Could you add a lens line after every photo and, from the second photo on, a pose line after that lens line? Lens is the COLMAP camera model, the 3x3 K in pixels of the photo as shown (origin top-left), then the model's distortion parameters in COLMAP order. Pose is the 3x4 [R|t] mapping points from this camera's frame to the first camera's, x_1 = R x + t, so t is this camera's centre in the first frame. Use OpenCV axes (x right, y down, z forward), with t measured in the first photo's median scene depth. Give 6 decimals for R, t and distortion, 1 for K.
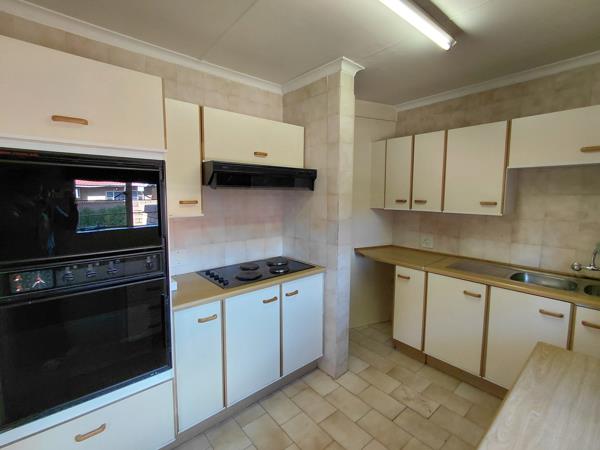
lens RADIAL K [[276.0, 0, 295.6], [0, 276.0, 223.5], [0, 0, 1]] dist [-0.003692, 0.000311]
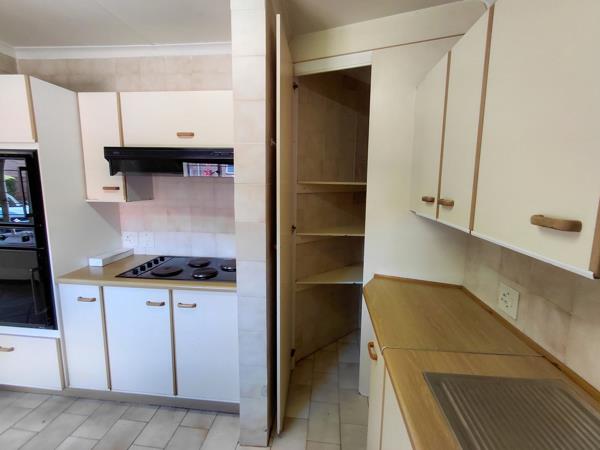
lens RADIAL K [[276.0, 0, 299.7], [0, 276.0, 222.9], [0, 0, 1]] dist [-0.003692, 0.000311]
pose [[0.695400, 0.115162, -0.709335, 0.764166], [-0.091083, 0.993240, 0.071961, -0.074873], [0.712827, 0.014566, 0.701188, 0.666590]]
